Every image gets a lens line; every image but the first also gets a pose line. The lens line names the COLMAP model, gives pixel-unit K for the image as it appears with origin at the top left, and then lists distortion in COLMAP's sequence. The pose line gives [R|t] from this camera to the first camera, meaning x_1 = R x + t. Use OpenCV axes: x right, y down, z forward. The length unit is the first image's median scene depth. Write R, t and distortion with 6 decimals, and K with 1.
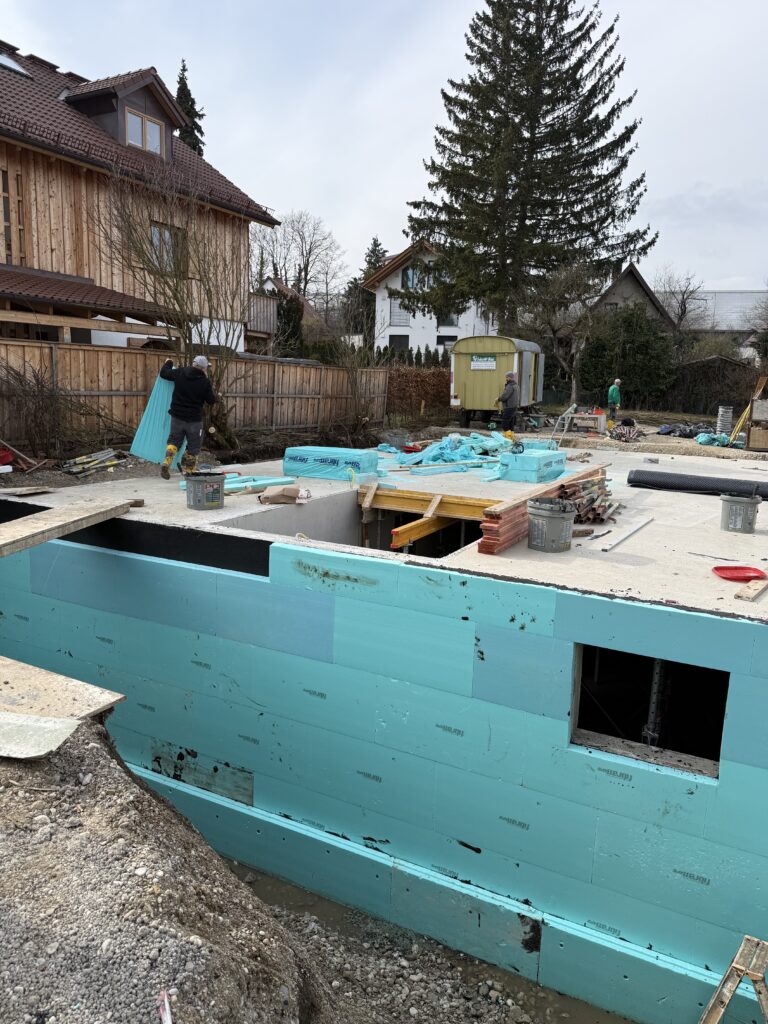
lens RADIAL K [[711.1, 0, 391.4], [0, 711.1, 505.8], [0, 0, 1]] dist [0.084928, -0.131243]
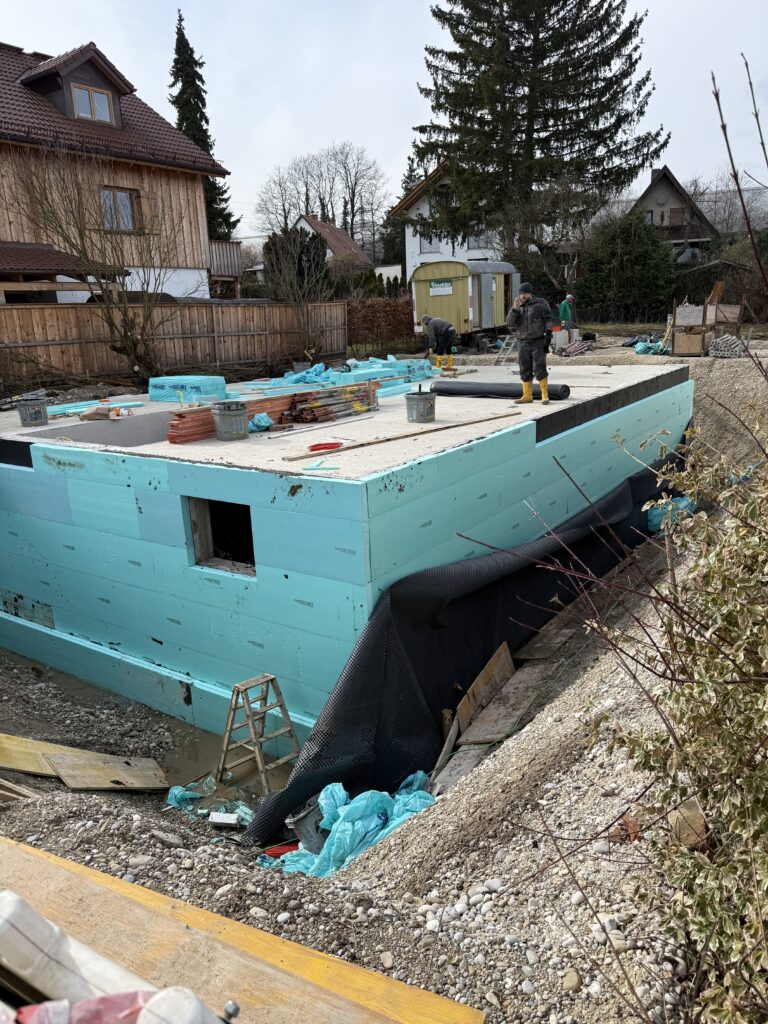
lens RADIAL K [[718.4, 0, 384.1], [0, 718.4, 511.5], [0, 0, 1]] dist [0.023627, -0.029523]
pose [[0.990088, -0.037358, -0.135392, 0.263420], [0.050363, 0.994303, 0.093939, 0.032222], [0.131112, -0.099827, 0.986329, -0.123702]]
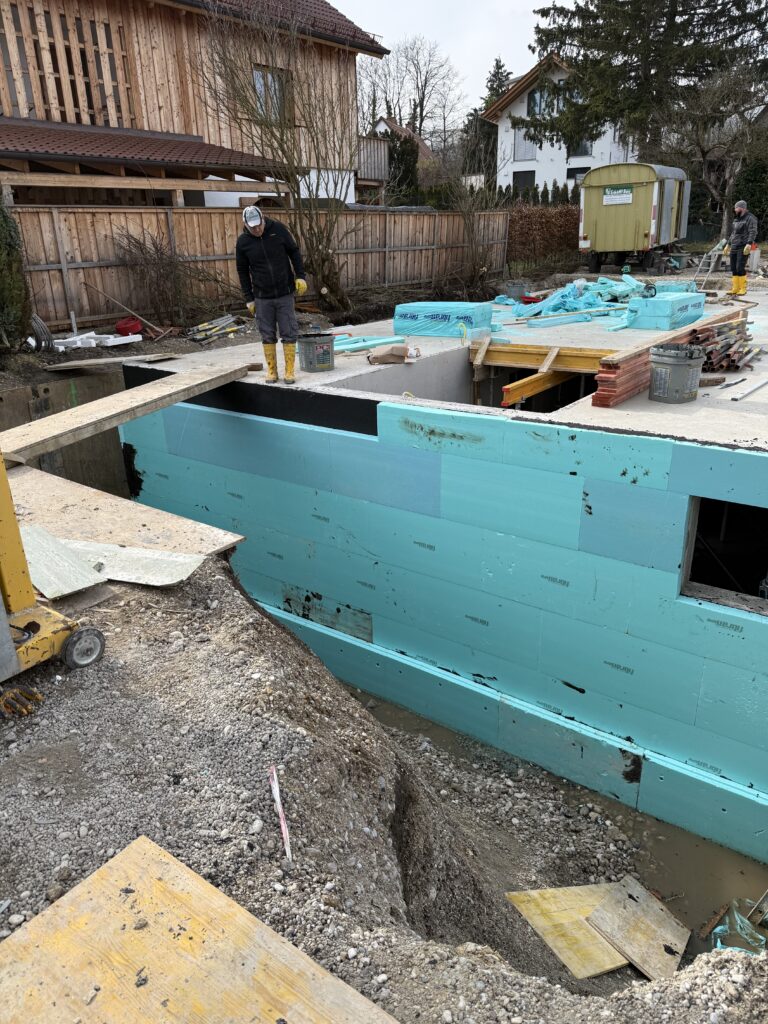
lens RADIAL K [[719.4, 0, 382.3], [0, 719.4, 514.8], [0, 0, 1]] dist [0.018119, -0.023505]
pose [[0.983423, 0.004954, -0.181258, 0.007670], [0.031376, 0.979899, 0.197010, 0.003829], [0.178591, -0.199432, 0.963500, -0.003802]]
